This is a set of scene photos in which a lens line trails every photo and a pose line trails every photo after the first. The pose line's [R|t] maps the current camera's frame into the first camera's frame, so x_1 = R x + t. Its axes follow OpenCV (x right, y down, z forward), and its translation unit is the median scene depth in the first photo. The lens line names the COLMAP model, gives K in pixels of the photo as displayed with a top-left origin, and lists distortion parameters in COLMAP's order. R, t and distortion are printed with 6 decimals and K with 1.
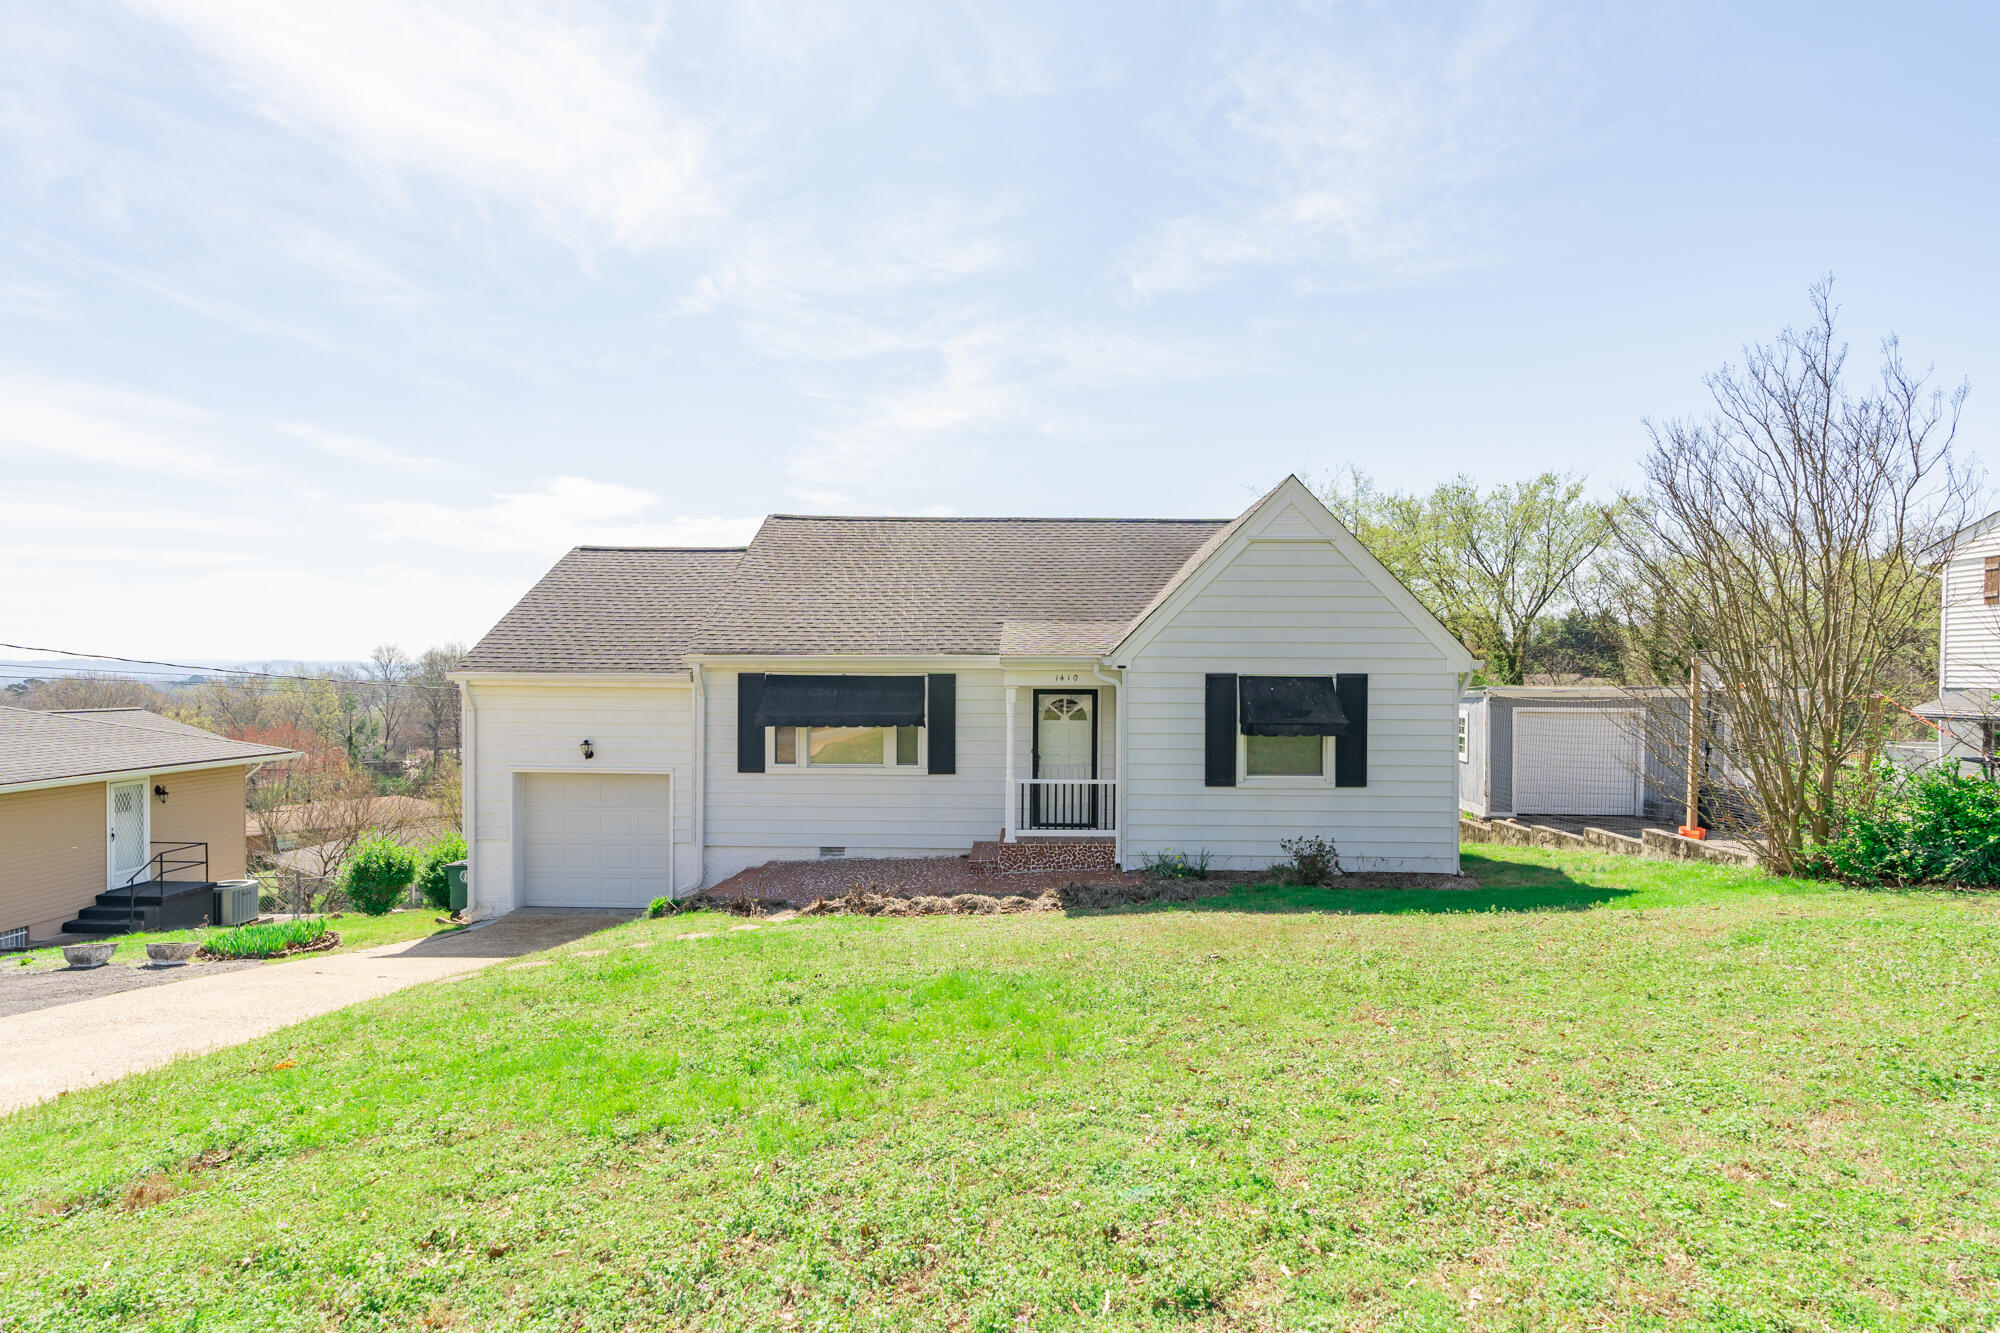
lens RADIAL K [[1120.5, 0, 1000.0], [0, 1120.5, 666.5], [0, 0, 1]] dist [-0.004391, 0.000555]
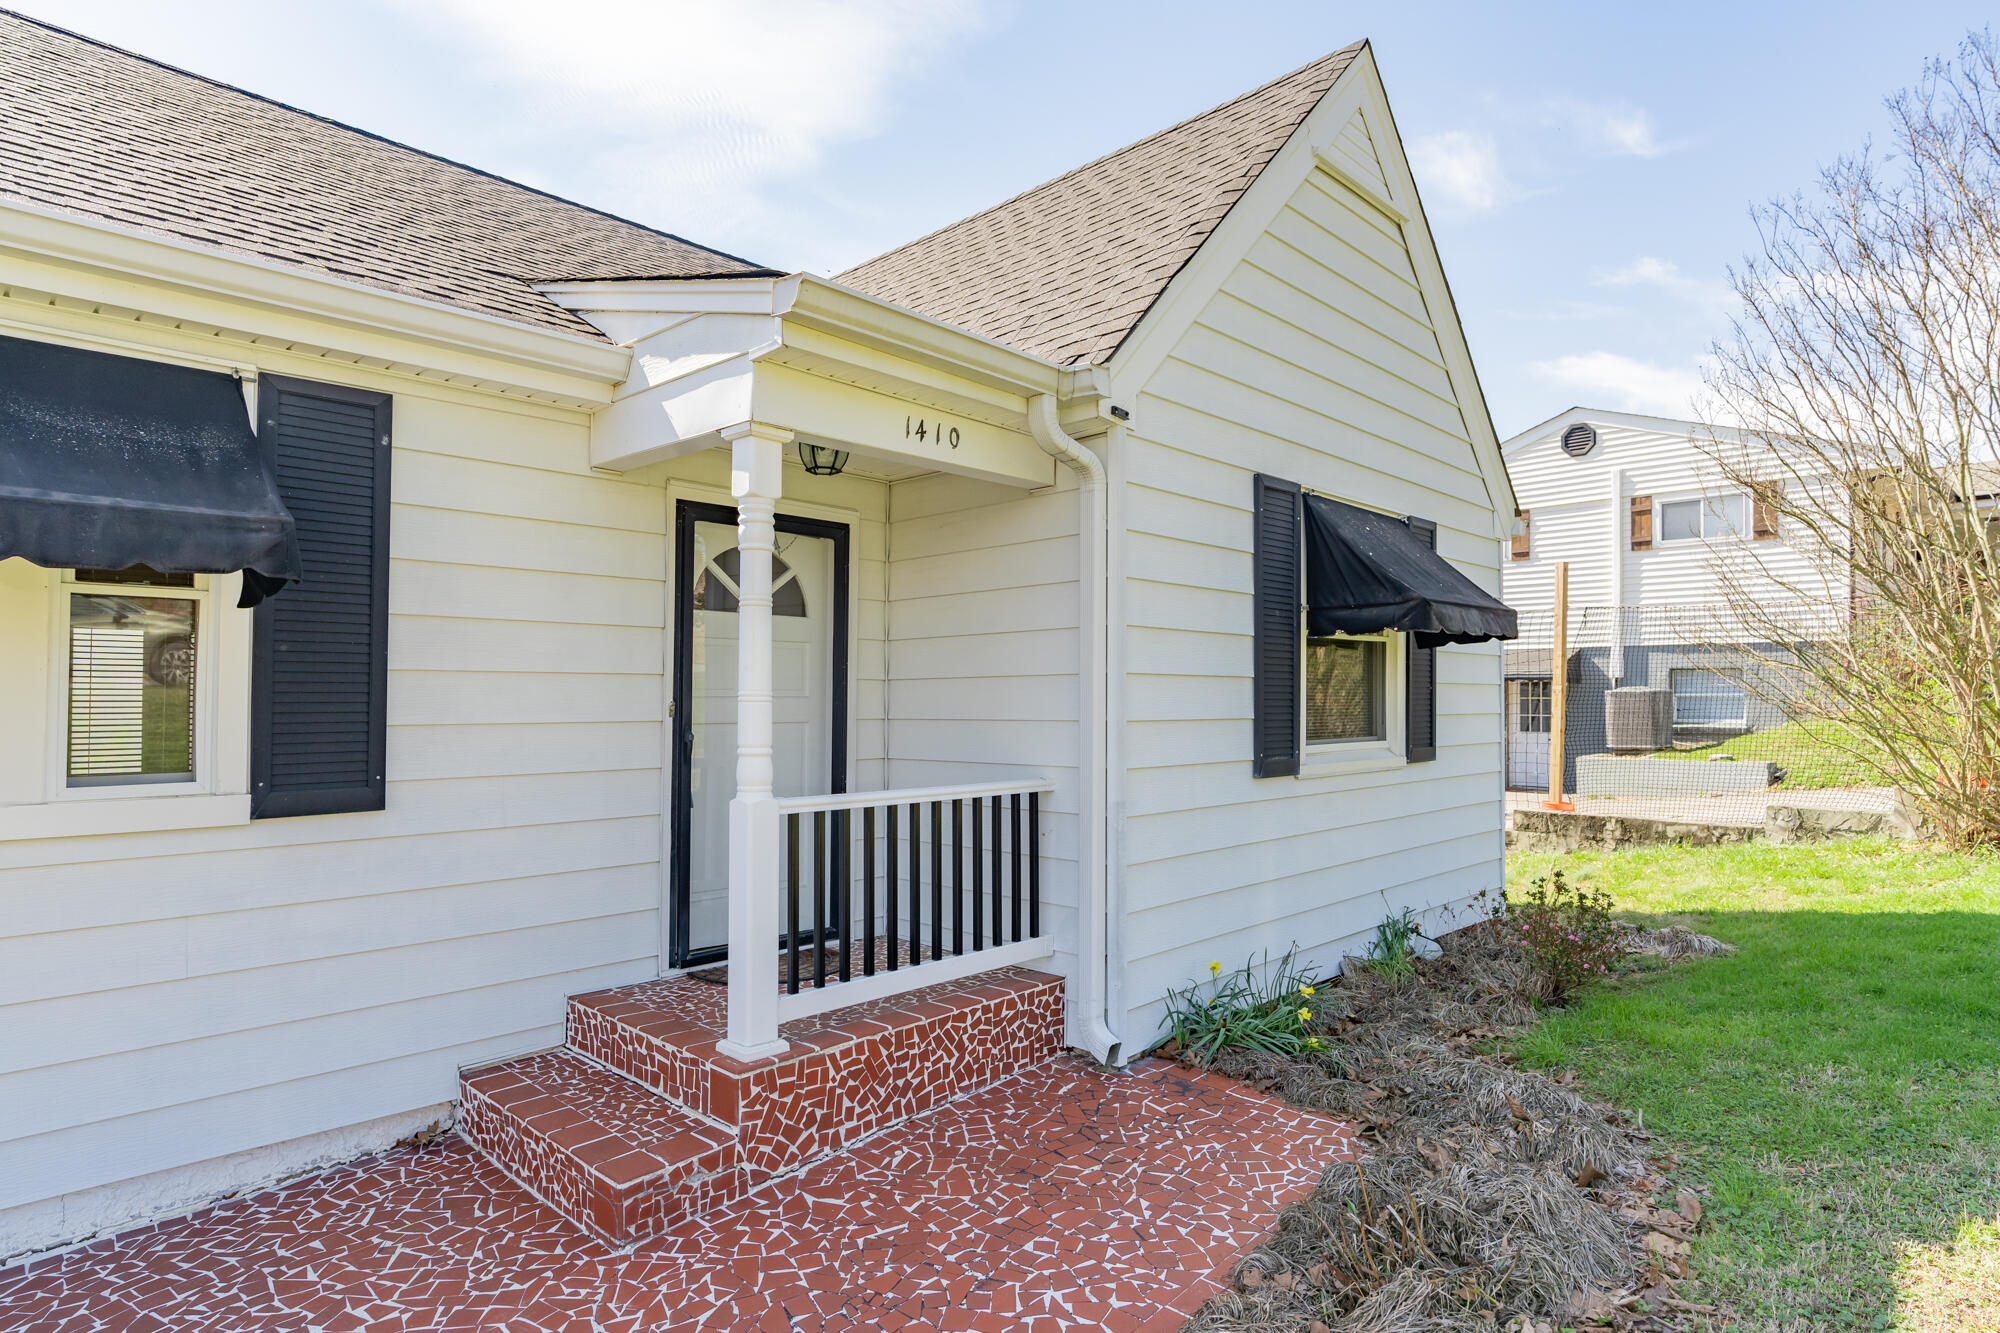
lens RADIAL K [[1106.3, 0, 993.0], [0, 1106.3, 679.9], [0, 0, 1]] dist [-0.000273, -0.000086]
pose [[0.661567, 0.013224, 0.749770, -0.131084], [0.005051, 0.999743, -0.022090, 0.073799], [-0.749869, 0.018400, 0.661330, 0.740432]]
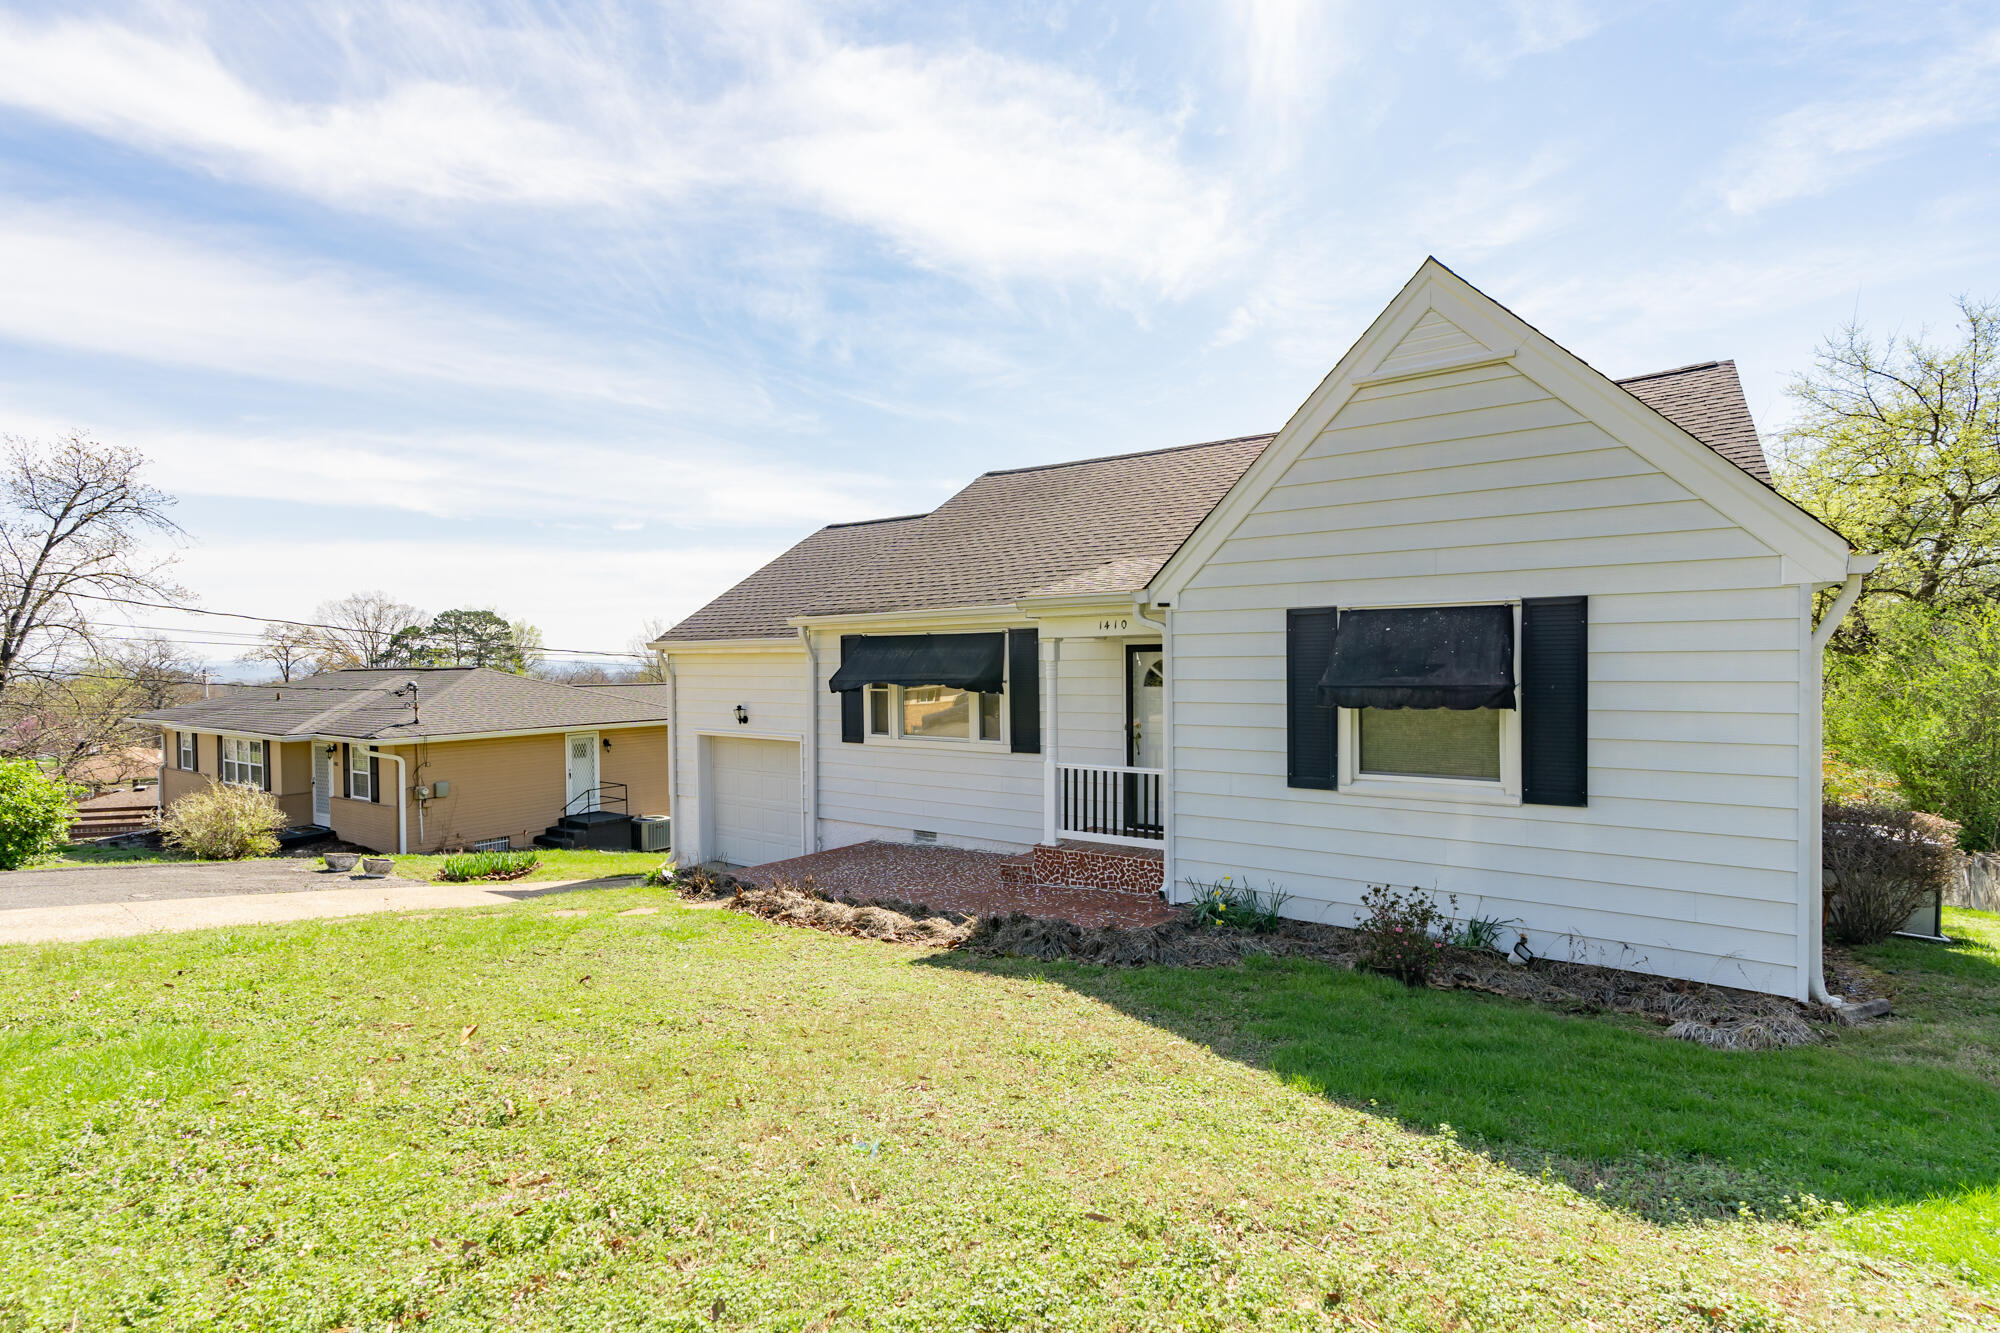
lens RADIAL K [[951.0, 0, 968.8], [0, 951.0, 665.5], [0, 0, 1]] dist [-0.002440, -0.000334]
pose [[0.820369, -0.009712, -0.571753, 0.307697], [0.010335, 0.999944, -0.002158, 0.033707], [0.571742, -0.004139, 0.820423, 0.411014]]
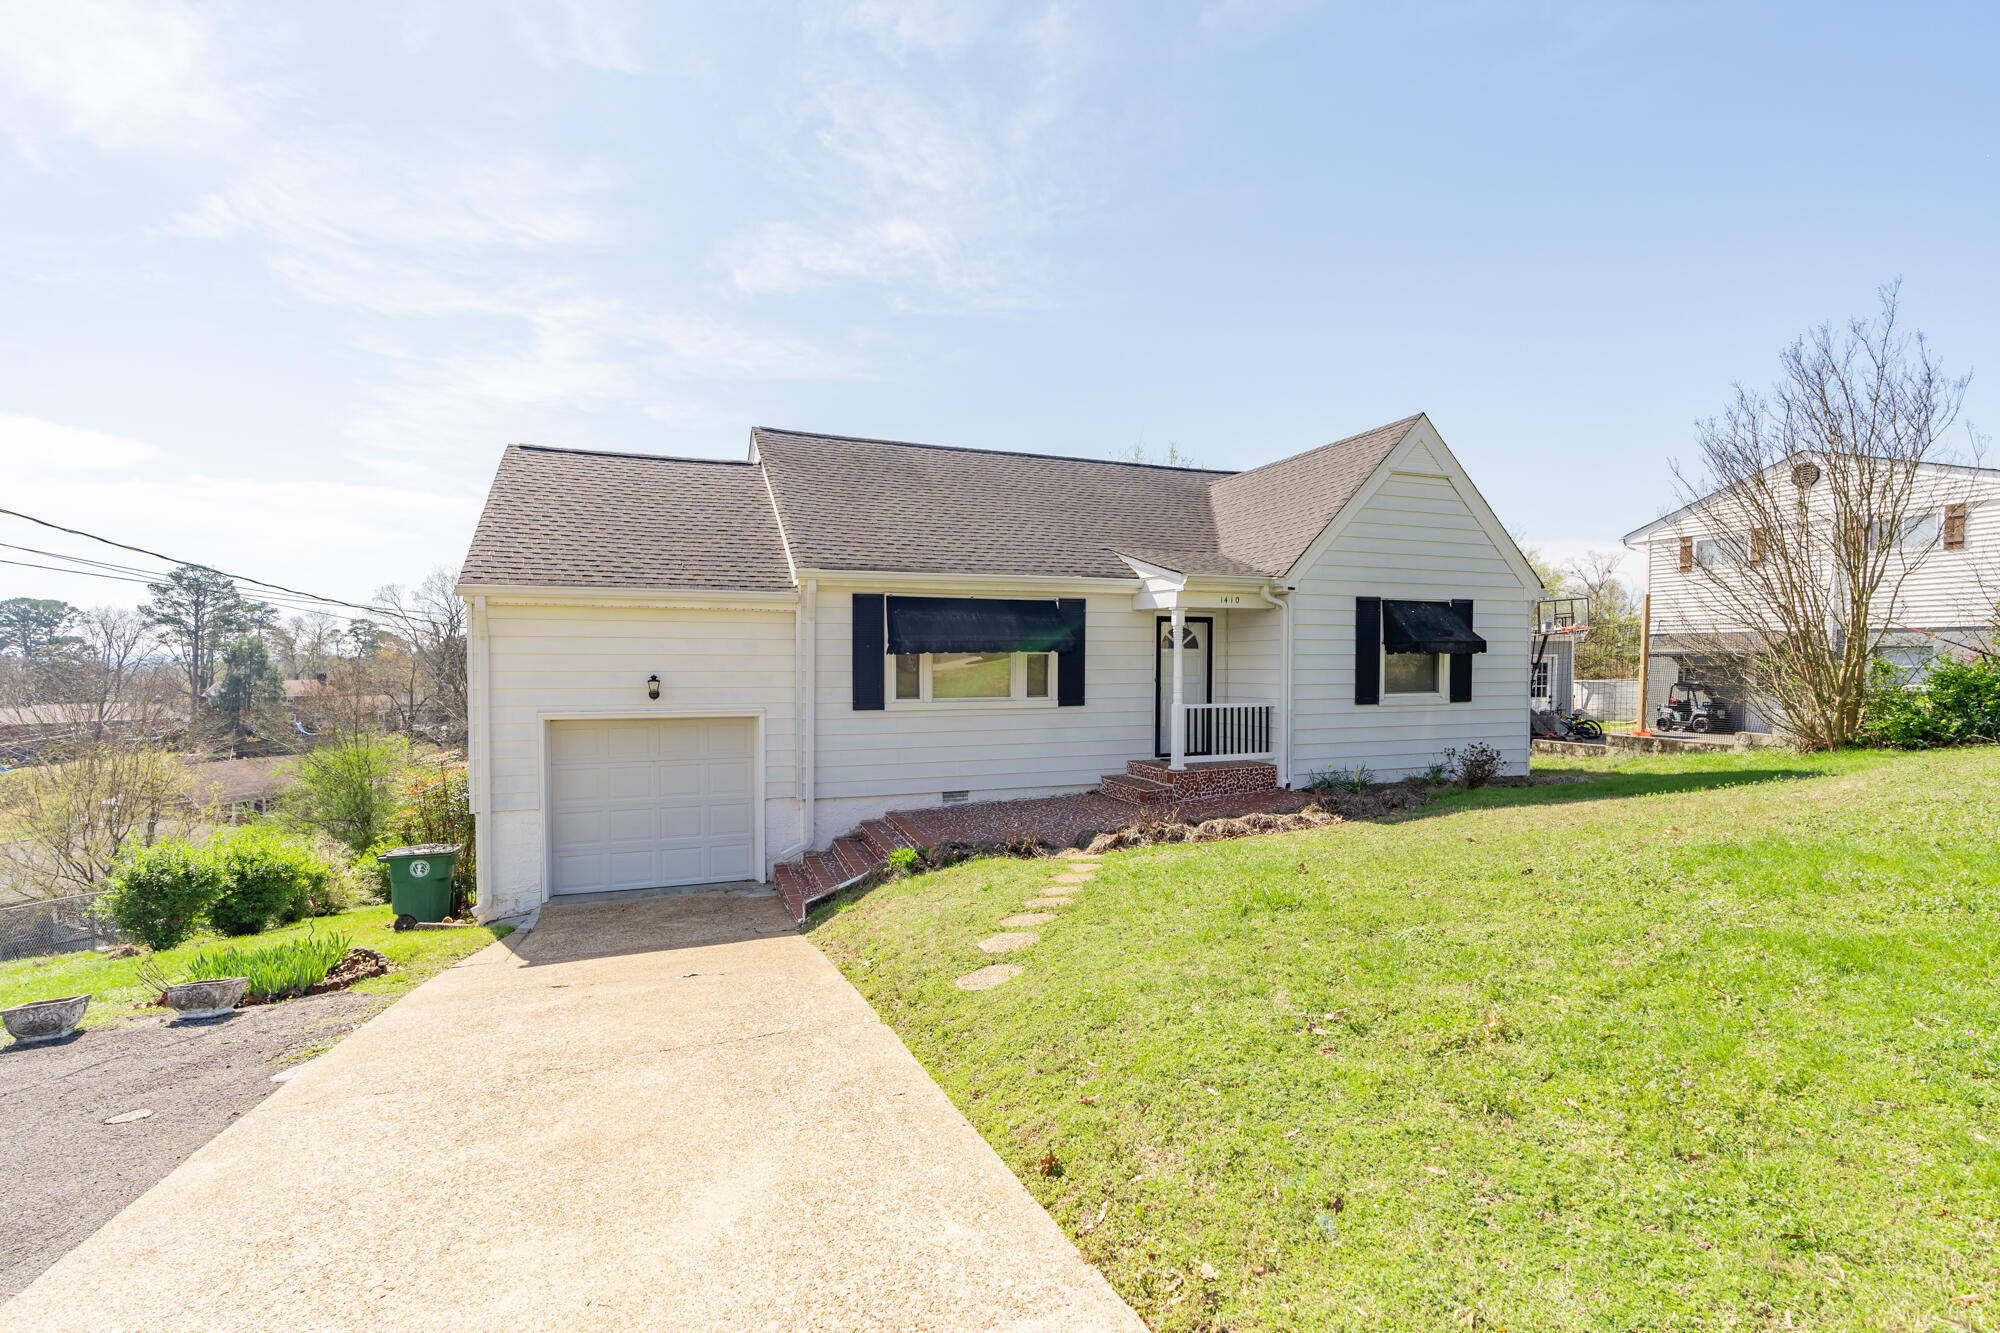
lens RADIAL K [[1044.4, 0, 1000.0], [0, 1044.4, 666.5], [0, 0, 1]] dist [0.001528, 0.002234]
pose [[0.907069, -0.006512, 0.420931, -0.470801], [0.004656, 0.999974, 0.005436, 0.057980], [-0.420955, -0.002971, 0.907076, 0.233318]]
